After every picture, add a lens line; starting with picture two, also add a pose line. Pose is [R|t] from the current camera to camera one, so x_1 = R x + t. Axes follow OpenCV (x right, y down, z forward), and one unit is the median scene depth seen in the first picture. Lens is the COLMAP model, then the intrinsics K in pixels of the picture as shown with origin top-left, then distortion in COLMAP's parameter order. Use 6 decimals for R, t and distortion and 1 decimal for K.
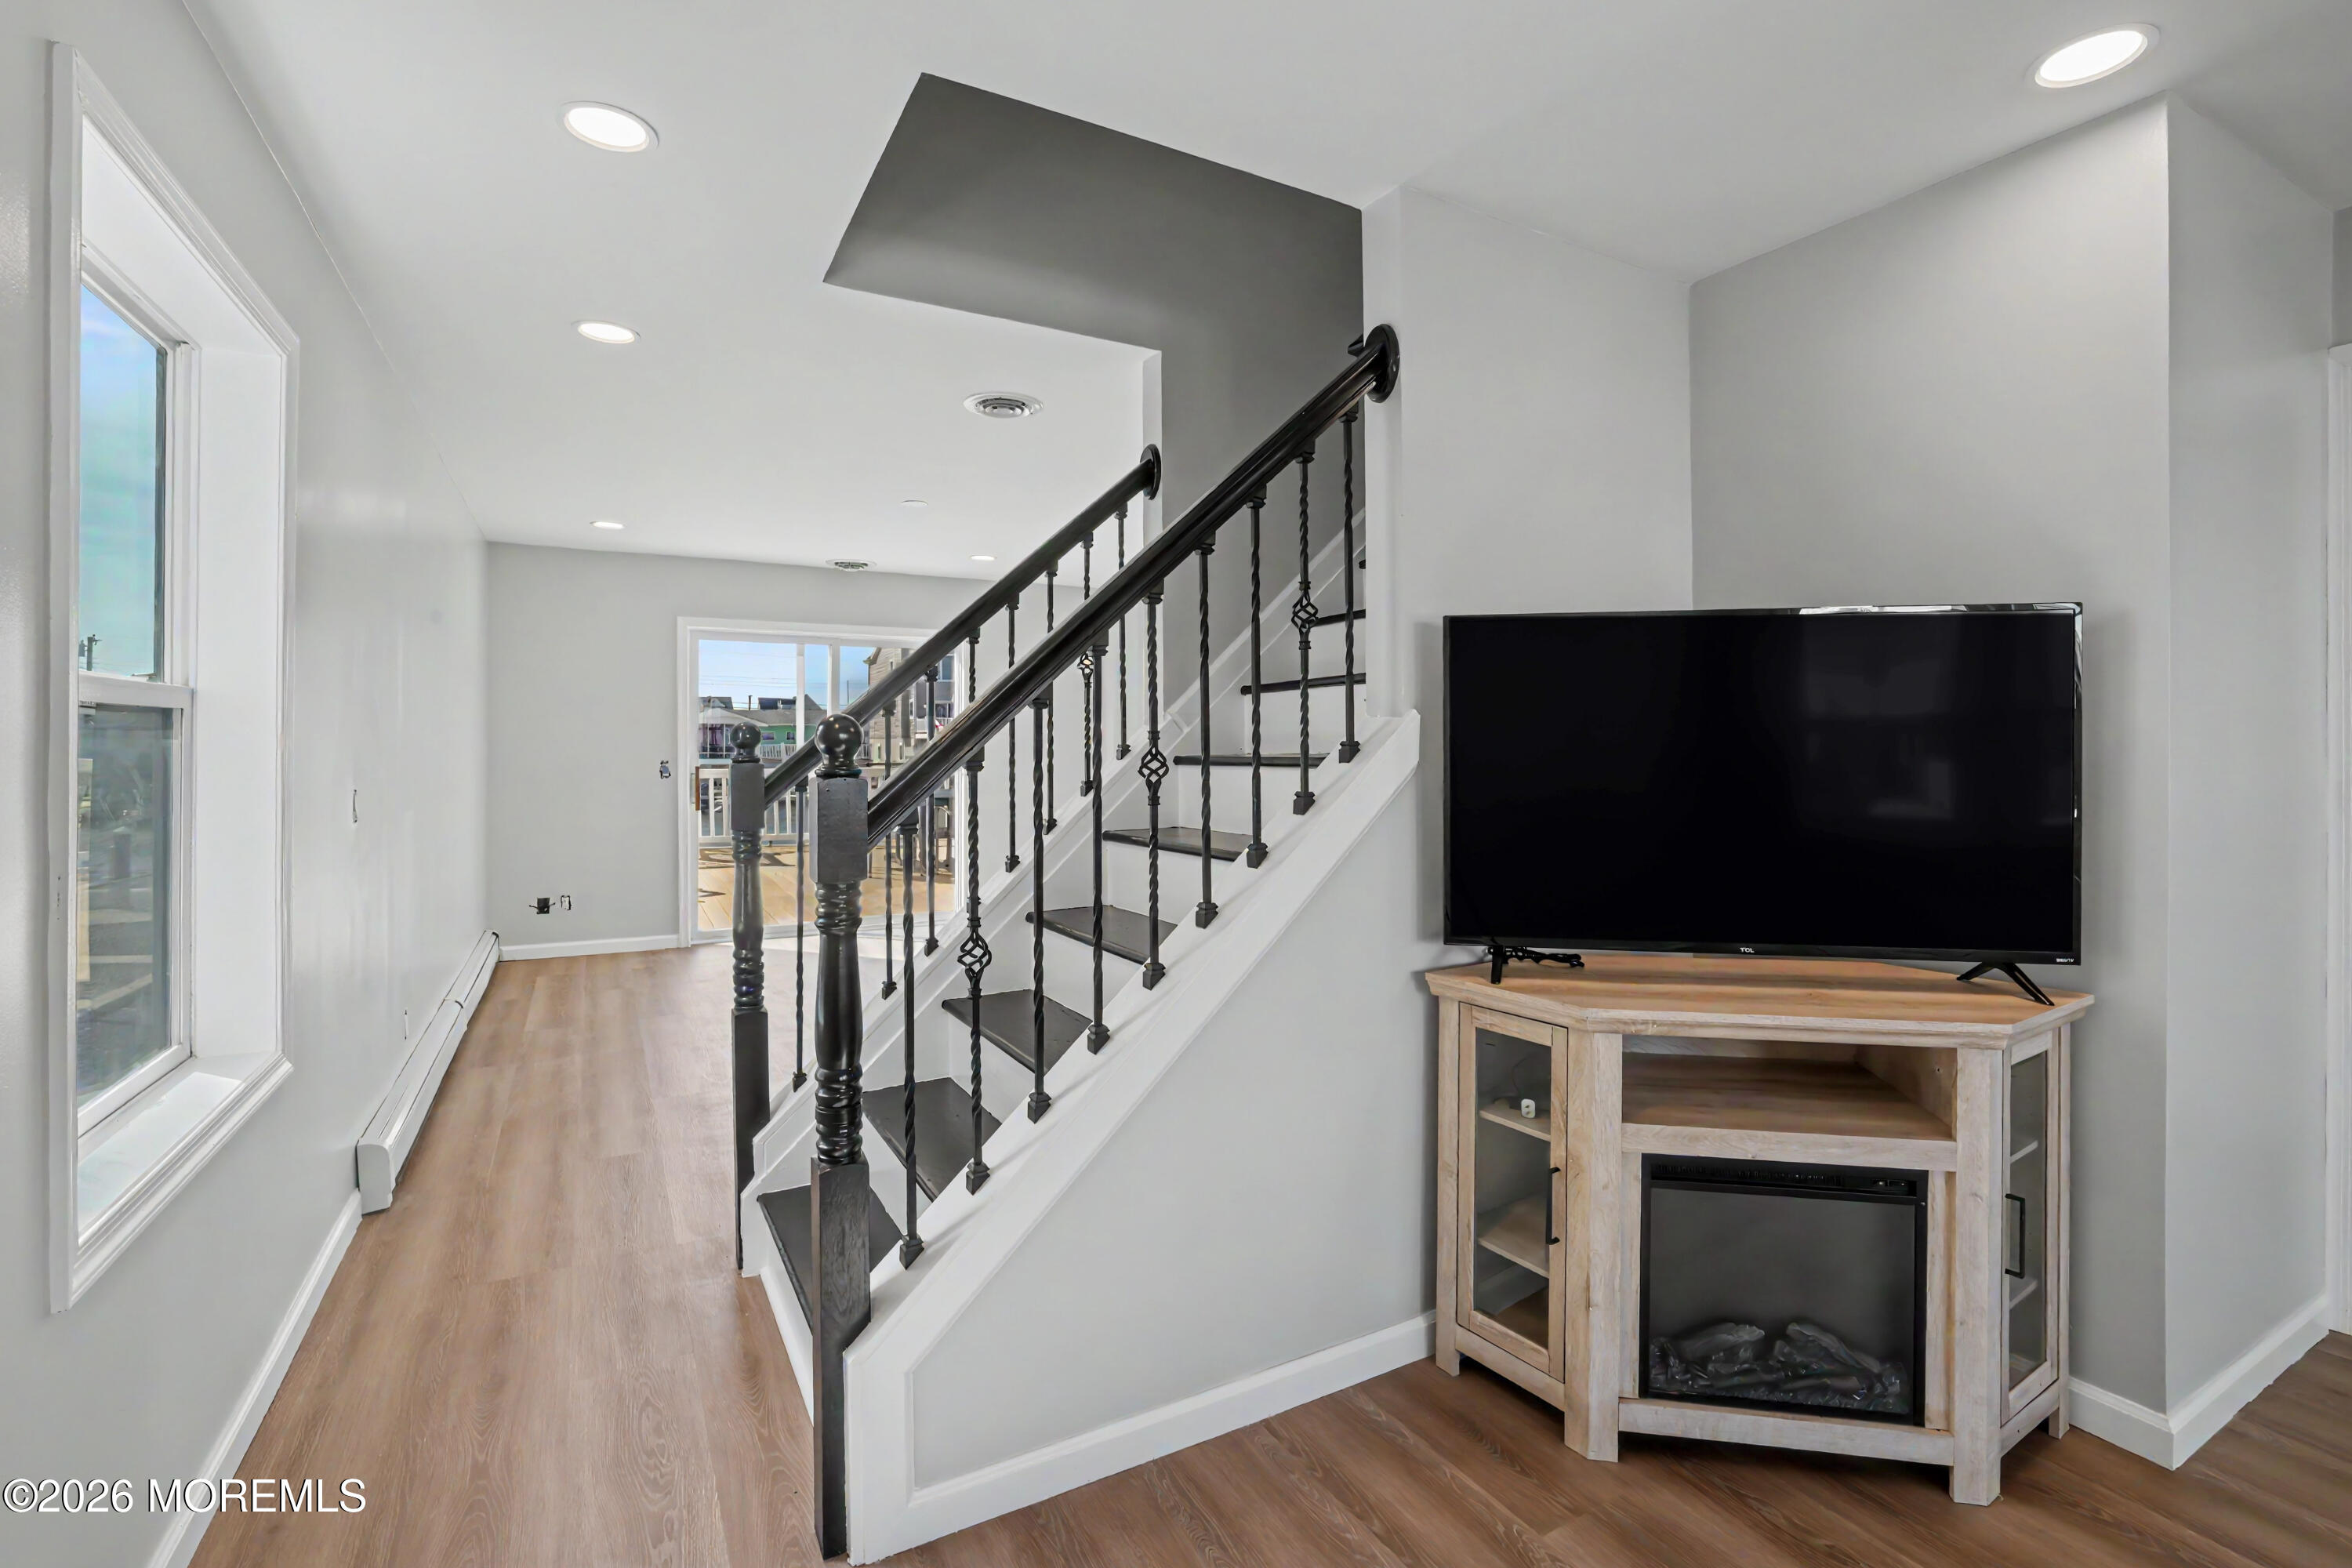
lens RADIAL K [[1018.2, 0, 1168.0], [0, 1018.2, 768.4], [0, 0, 1]] dist [-0.041957, 0.013402]
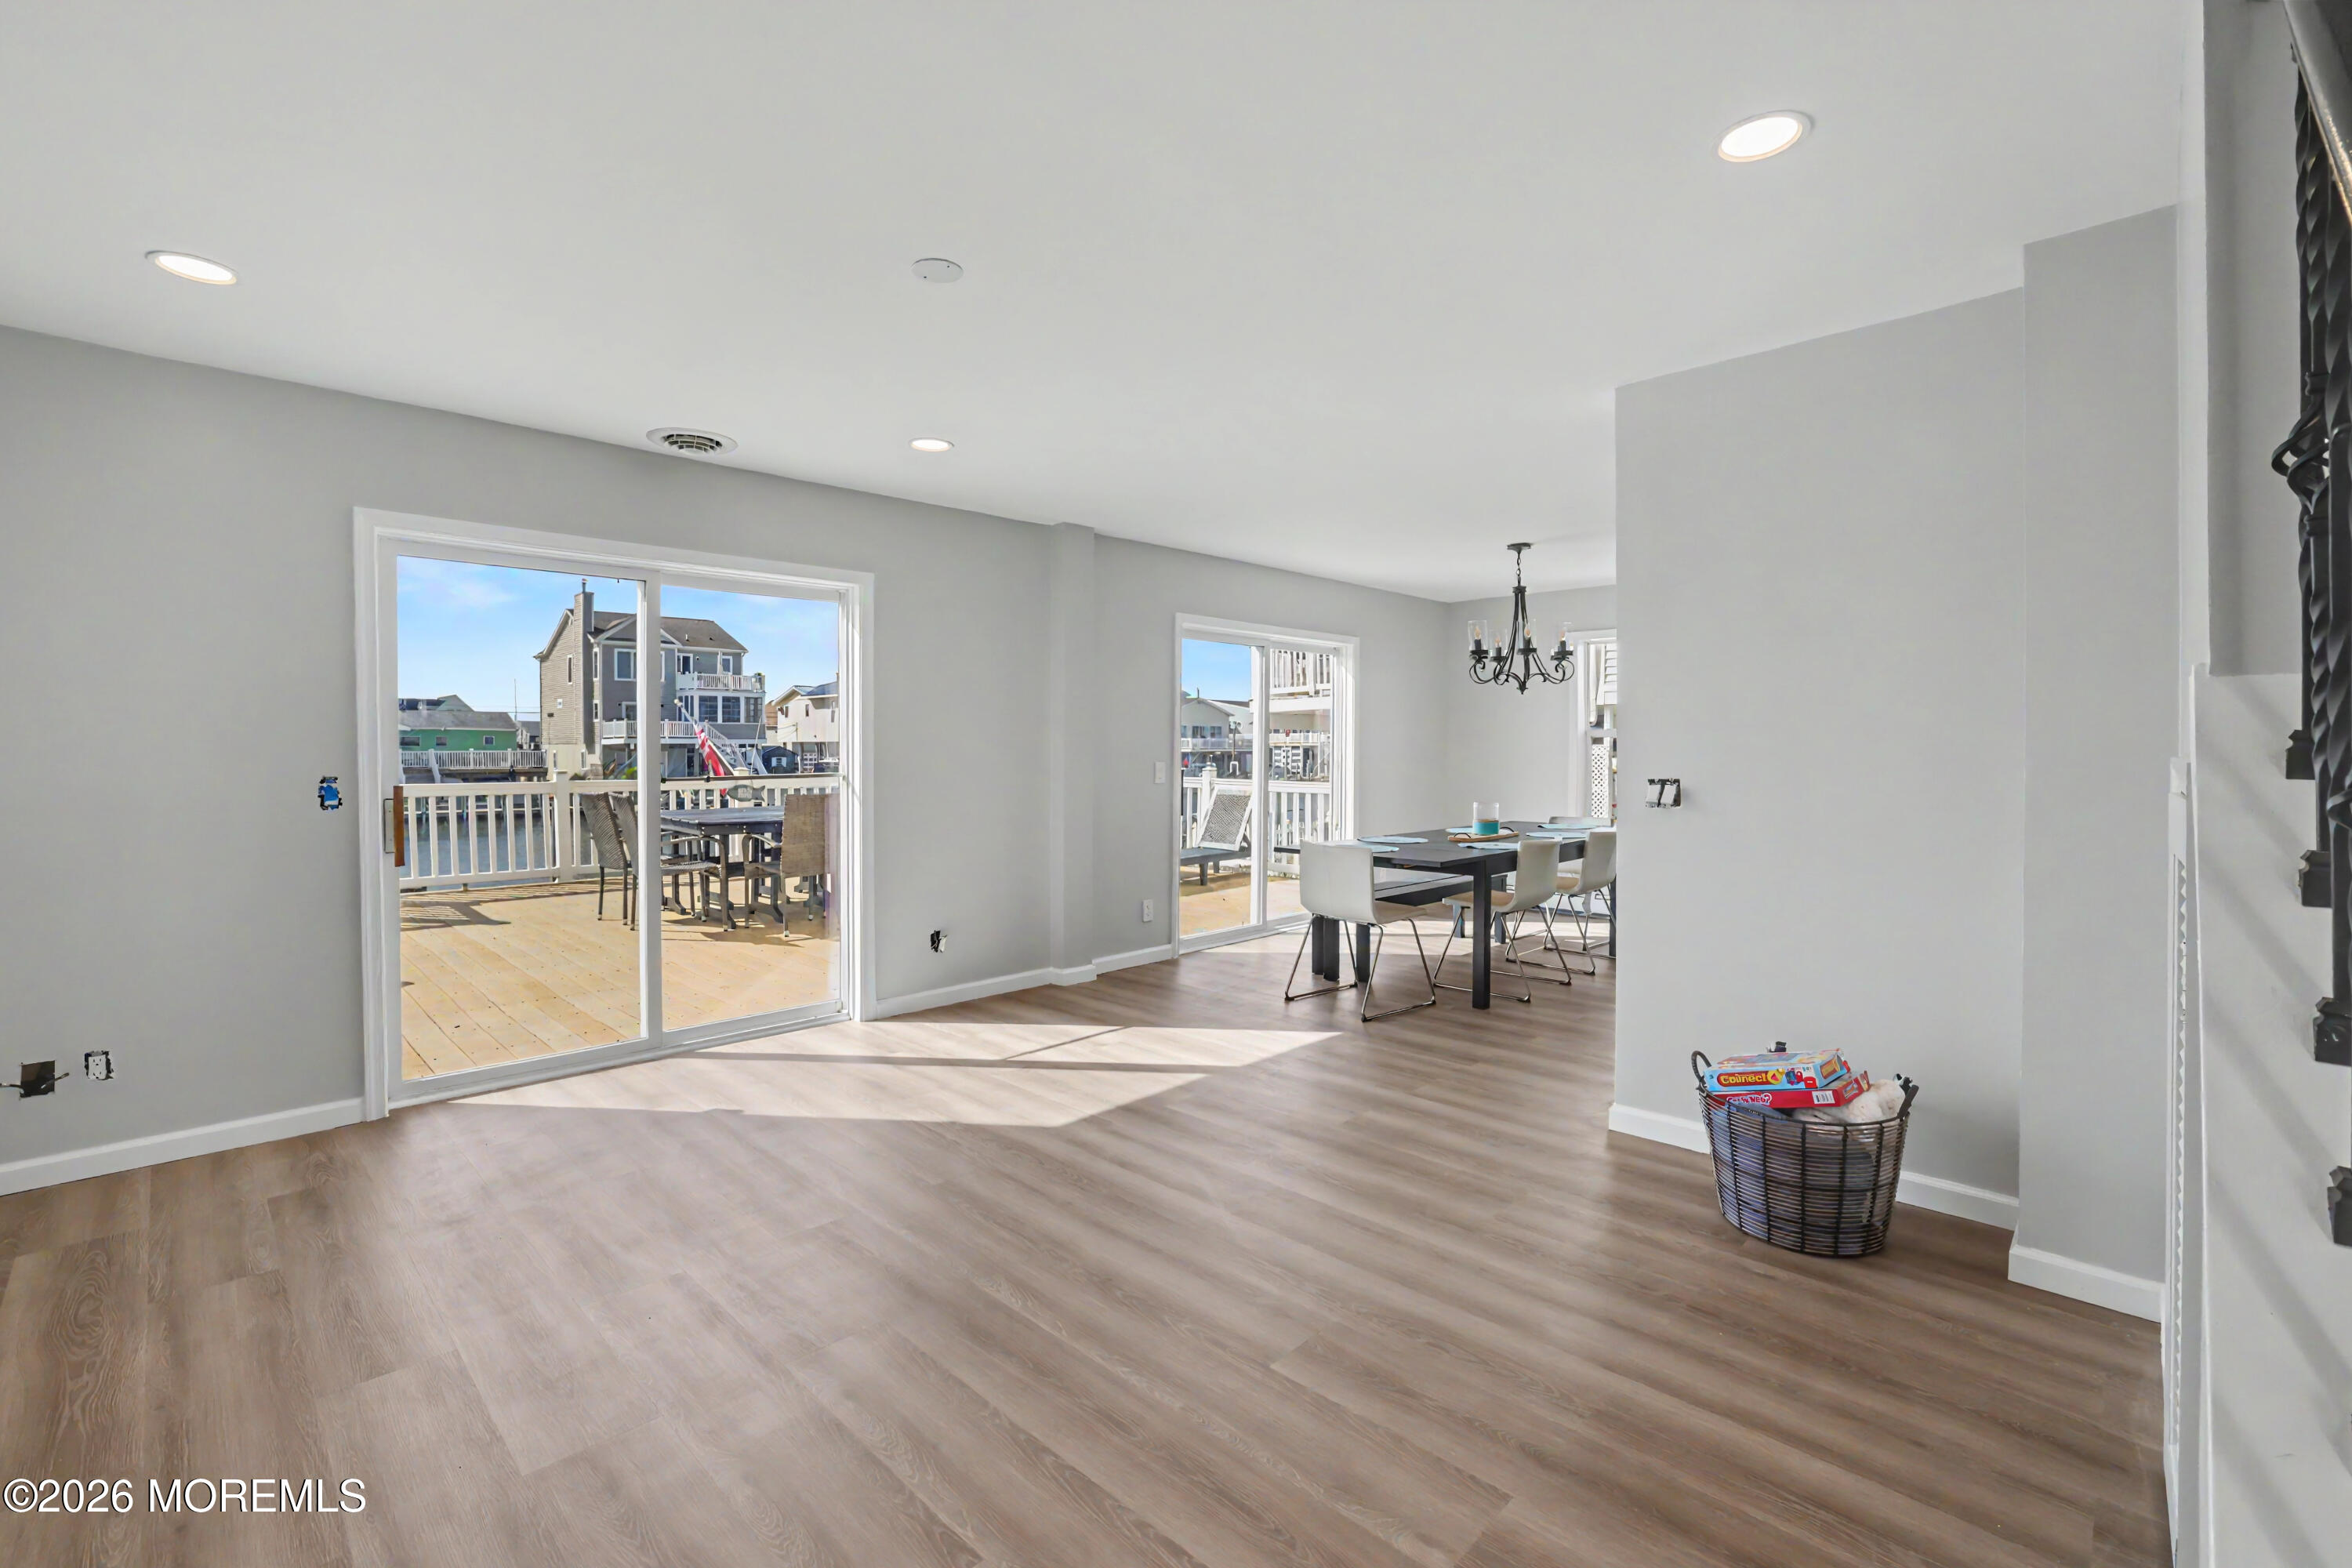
lens RADIAL K [[1018.2, 0, 1181.1], [0, 1018.2, 784.8], [0, 0, 1]] dist [-0.041957, 0.013402]
pose [[0.960092, -0.010436, 0.279489, -0.223728], [0.007697, 0.999911, 0.010893, -0.006147], [-0.279578, -0.008307, 0.960087, 0.389121]]
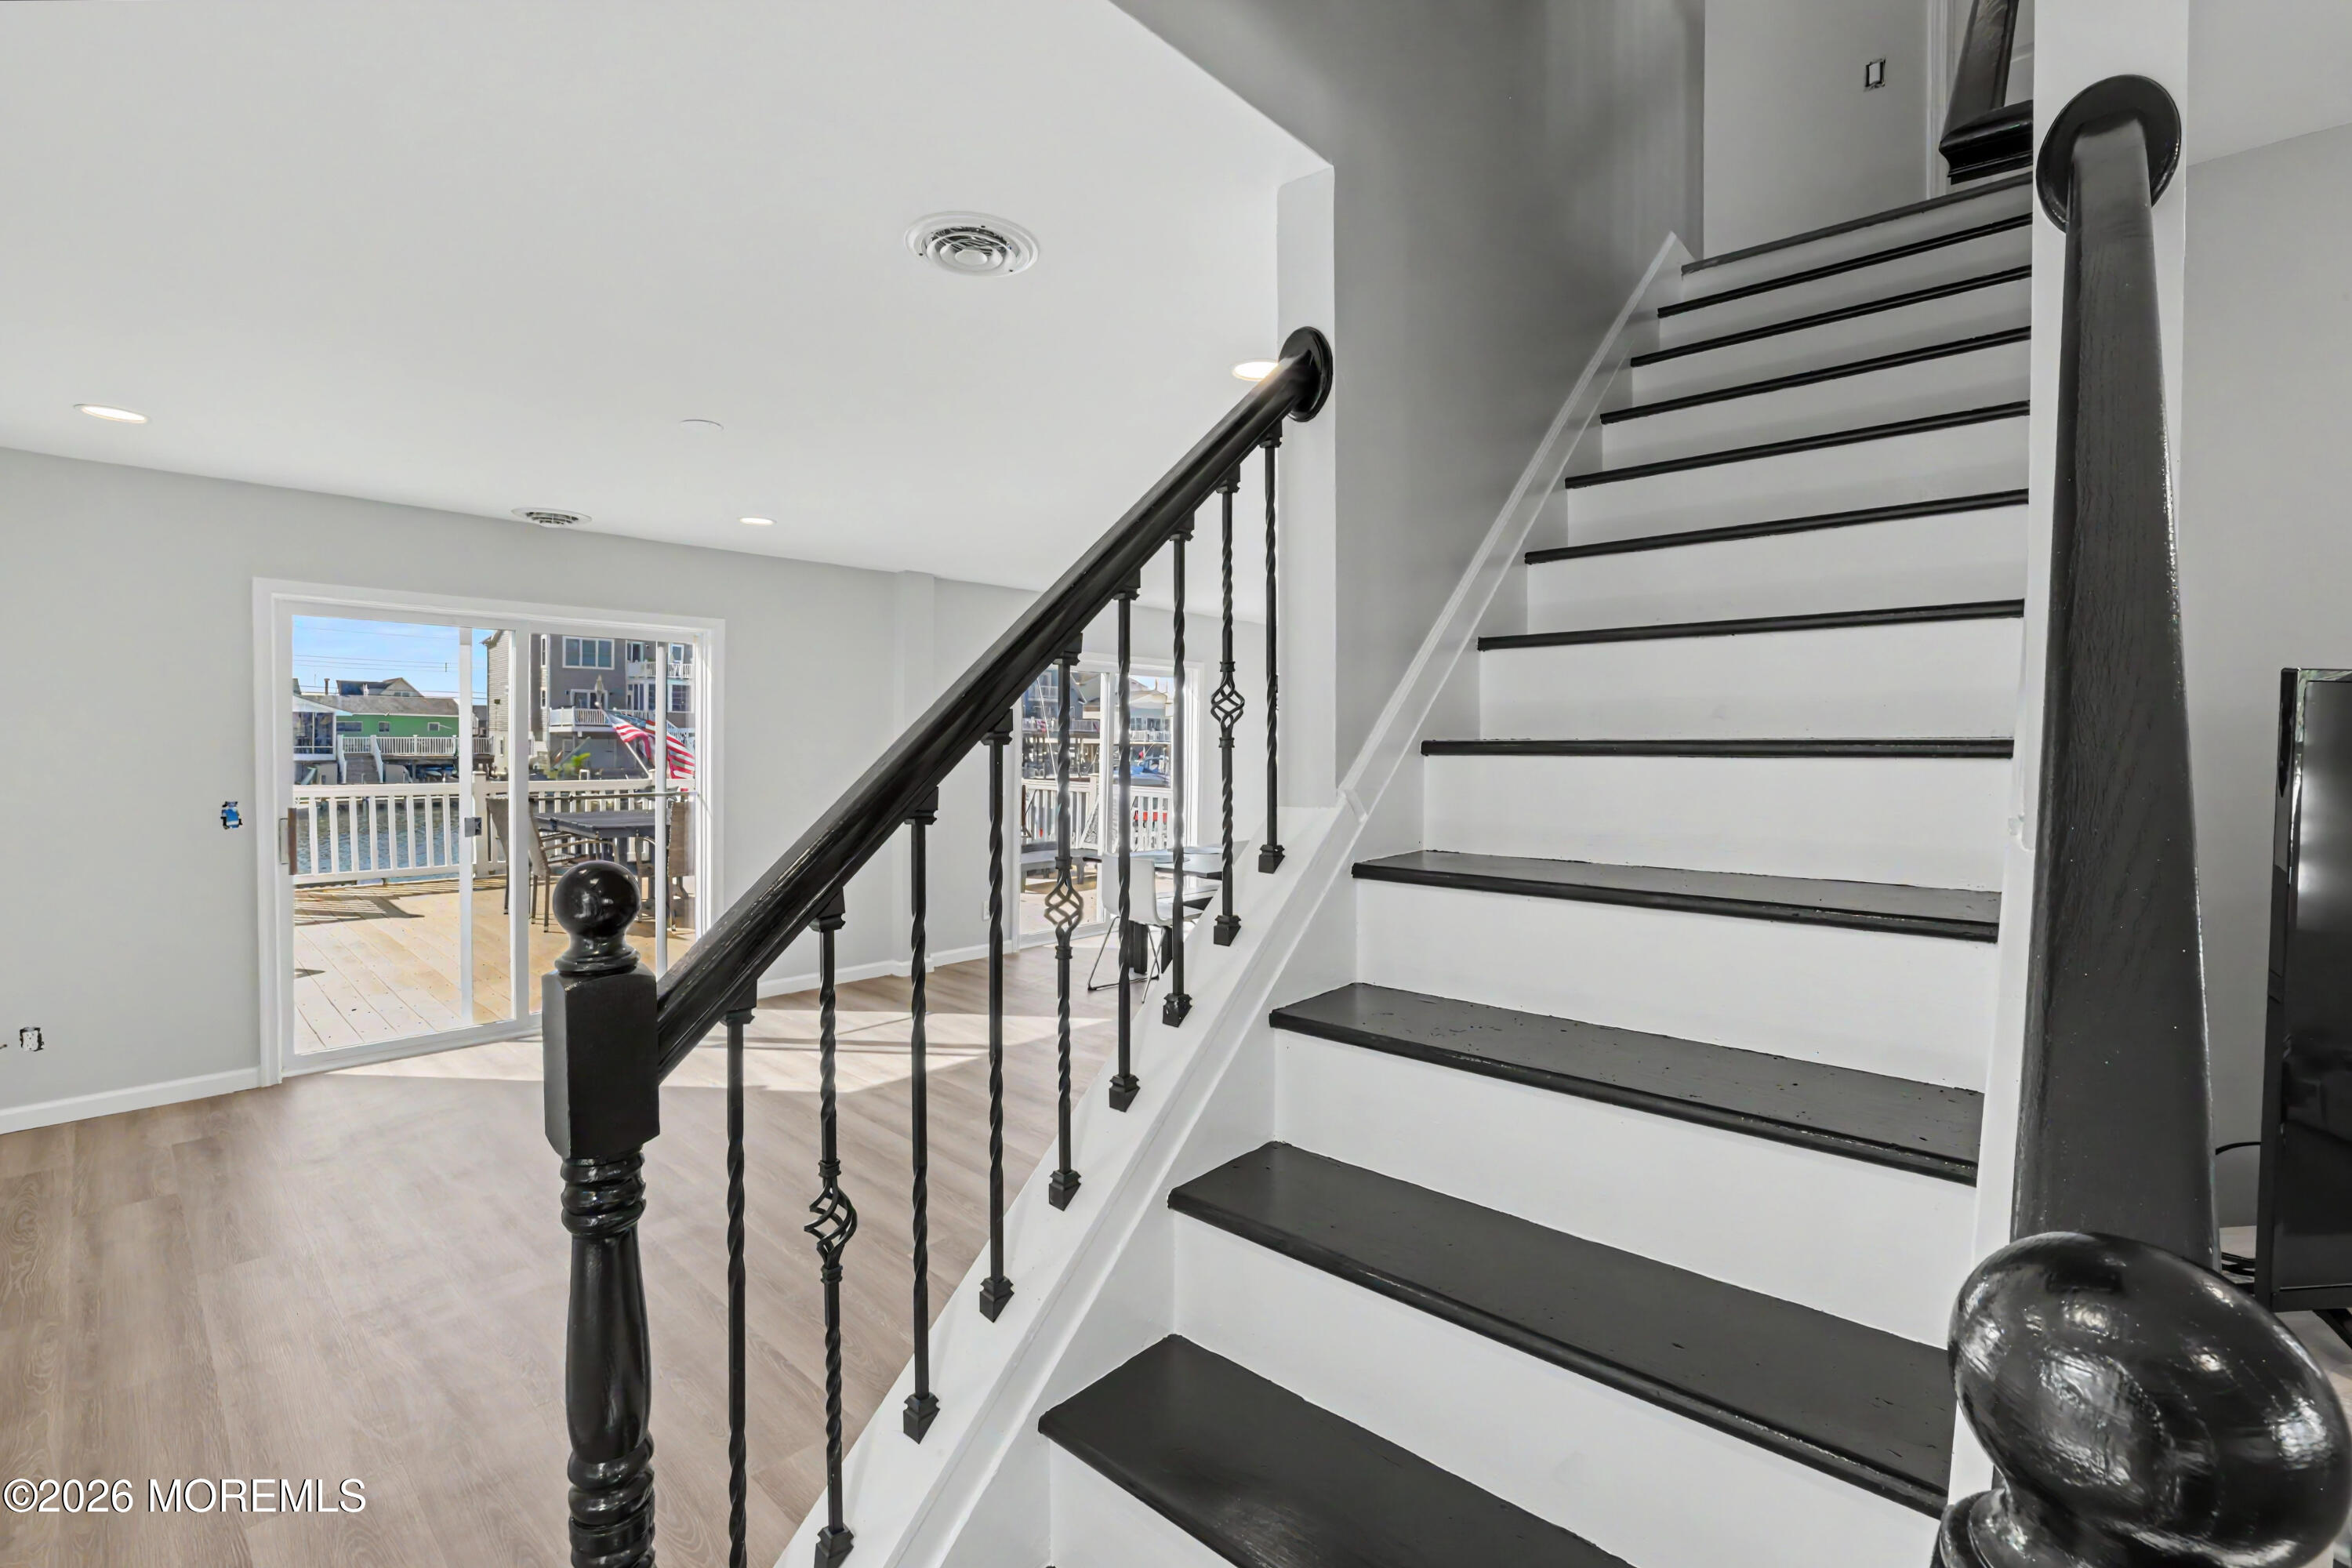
lens RADIAL K [[1018.2, 0, 1171.4], [0, 1018.2, 779.0], [0, 0, 1]] dist [-0.041957, 0.013402]
pose [[0.951328, -0.003141, 0.308166, -0.128815], [-0.001099, 0.999907, 0.013584, -0.032650], [-0.308180, -0.013262, 0.951236, 0.226435]]
